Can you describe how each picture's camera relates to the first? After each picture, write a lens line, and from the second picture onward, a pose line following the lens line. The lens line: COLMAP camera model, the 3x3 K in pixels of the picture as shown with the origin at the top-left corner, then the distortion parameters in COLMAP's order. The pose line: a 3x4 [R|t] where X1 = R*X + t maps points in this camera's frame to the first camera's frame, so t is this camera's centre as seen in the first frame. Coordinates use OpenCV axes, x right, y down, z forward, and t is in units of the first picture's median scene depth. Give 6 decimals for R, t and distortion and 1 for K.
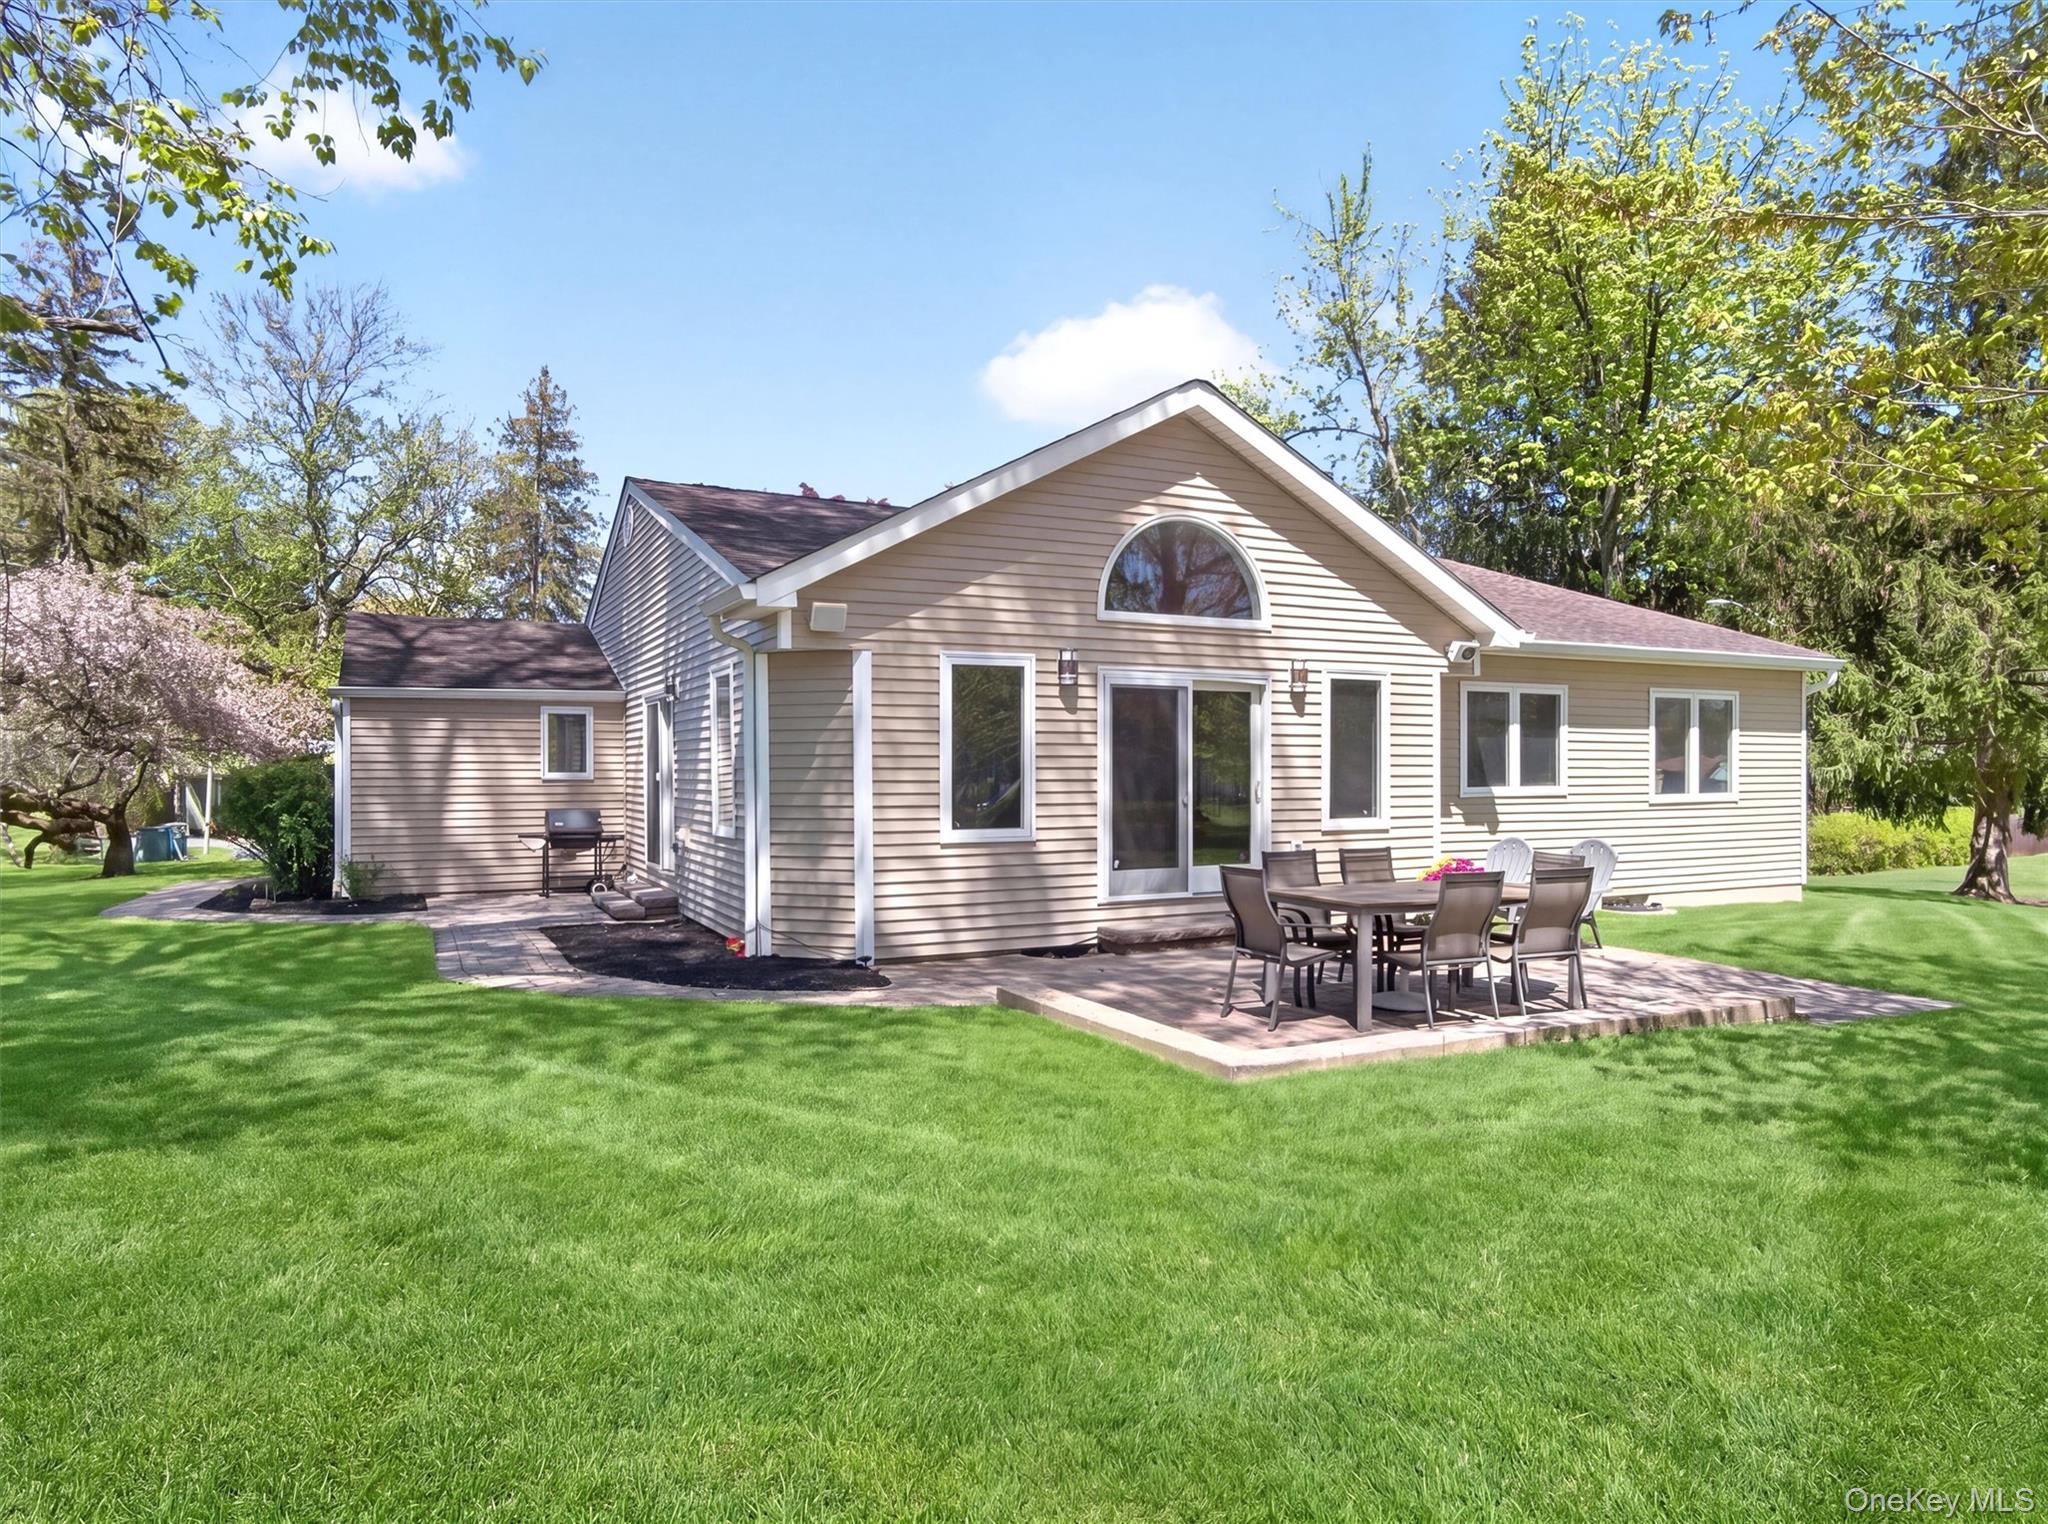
lens RADIAL K [[1222.1, 0, 1016.9], [0, 1222.1, 771.7], [0, 0, 1]] dist [0.006930, 0.001286]
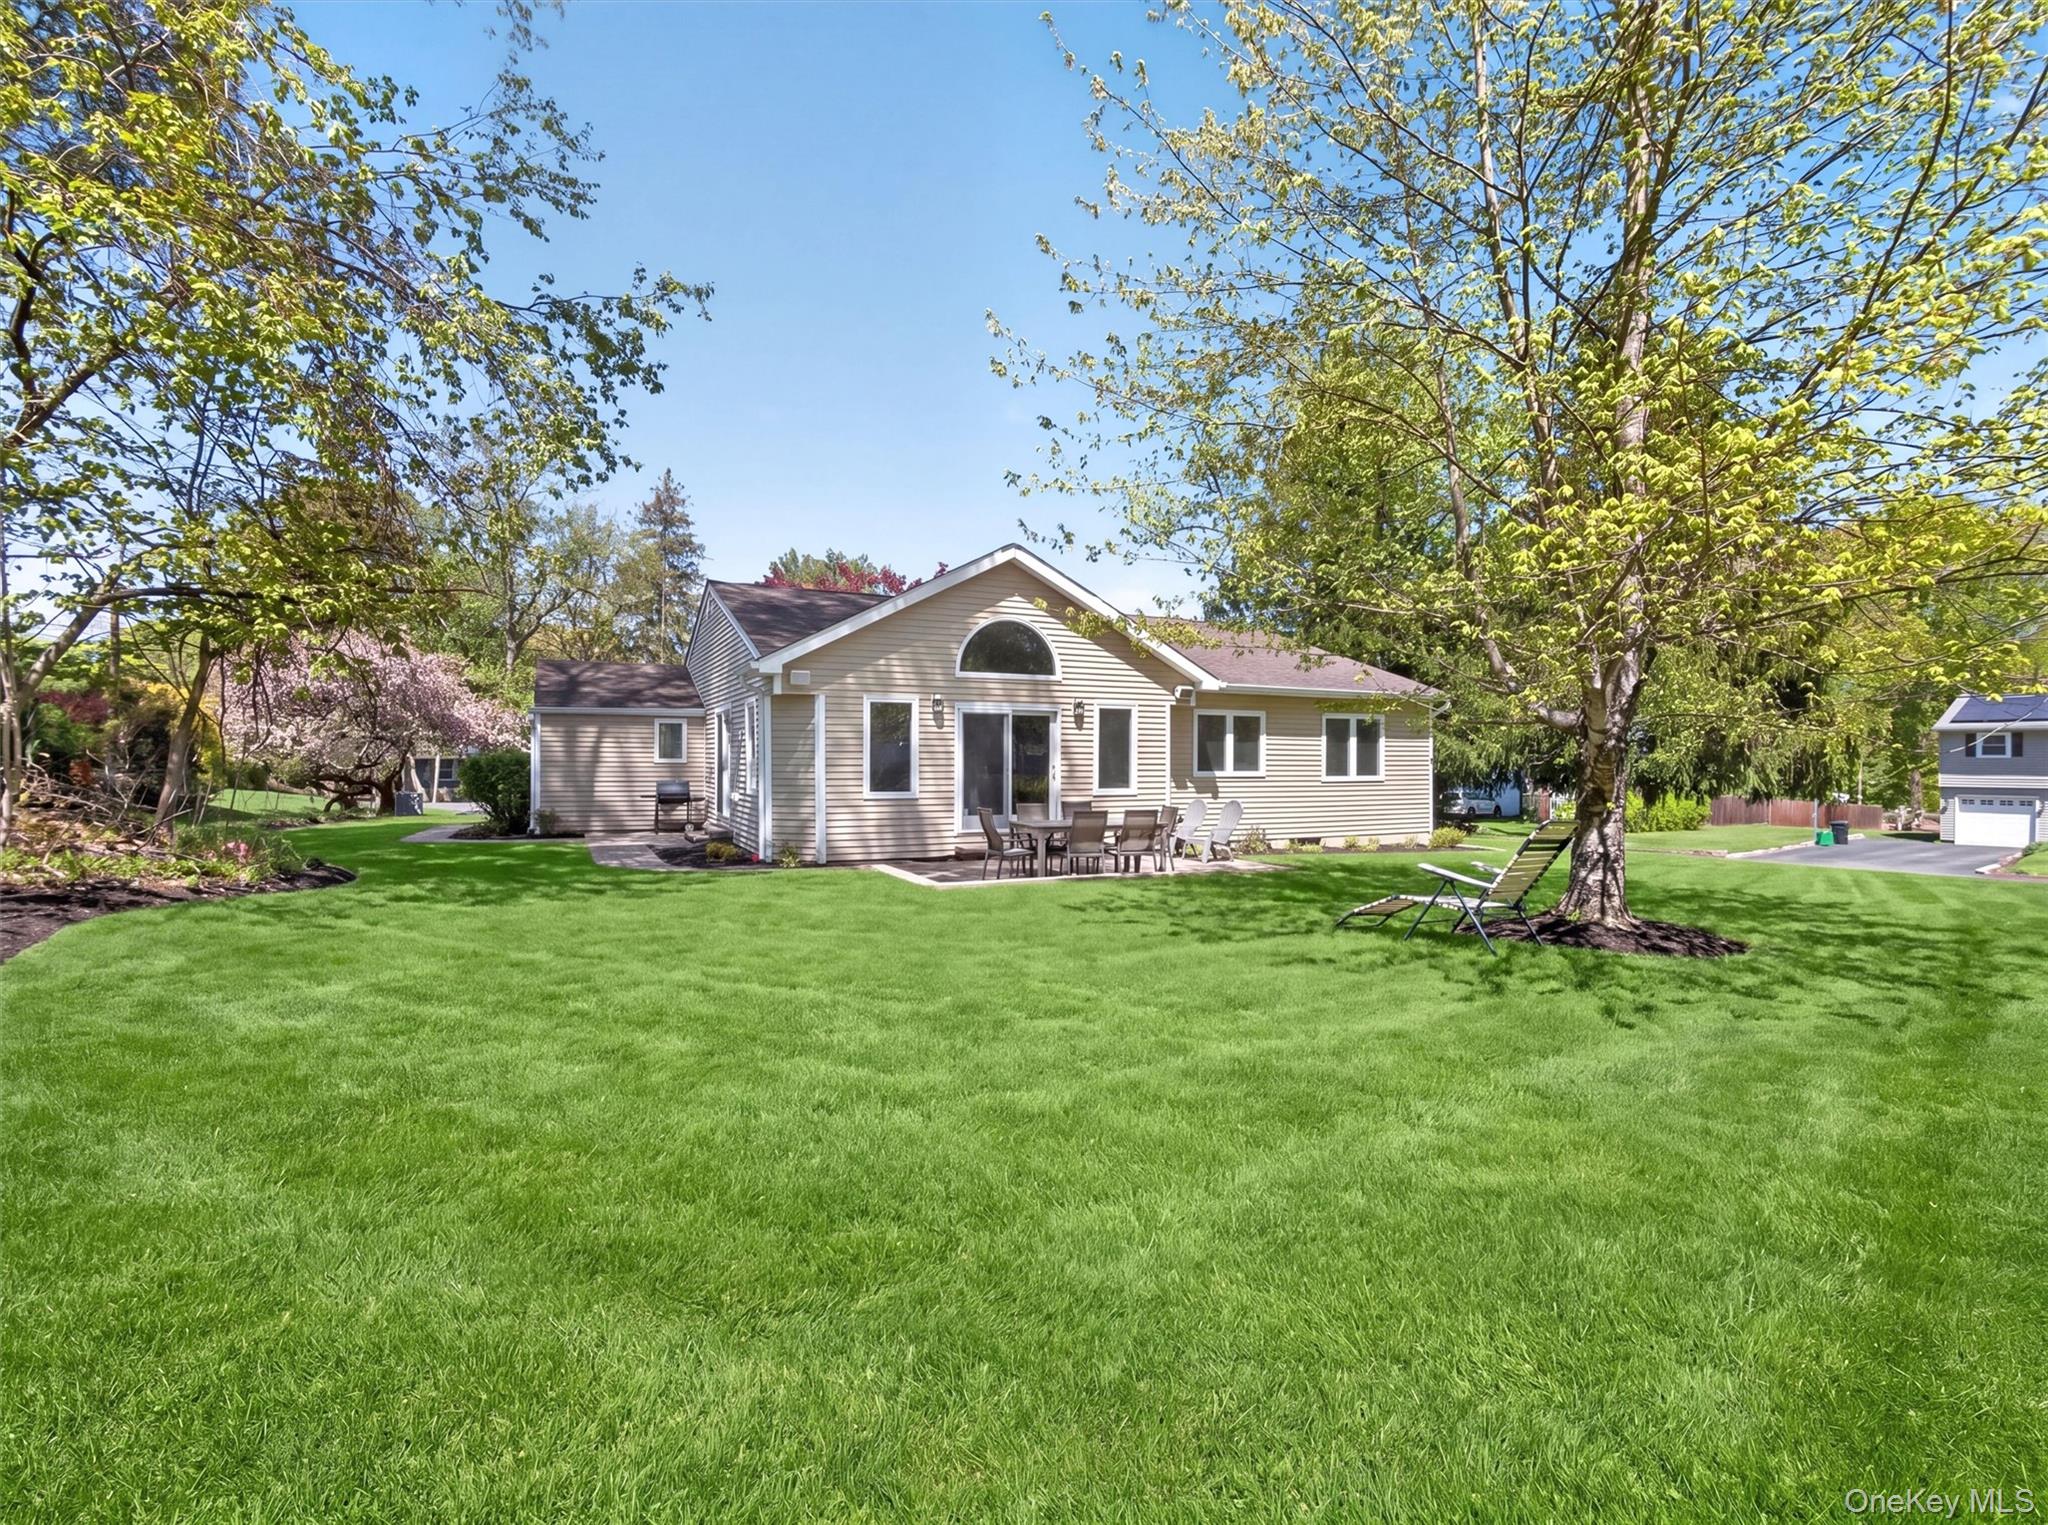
lens RADIAL K [[920.2, 0, 1001.2], [0, 920.2, 751.9], [0, 0, 1]] dist [-0.001619, 0.000427]
pose [[0.999764, 0.006347, -0.020796, 0.130898], [-0.006513, 0.999947, -0.007911, -0.002219], [0.020744, 0.008045, 0.999752, -0.288050]]
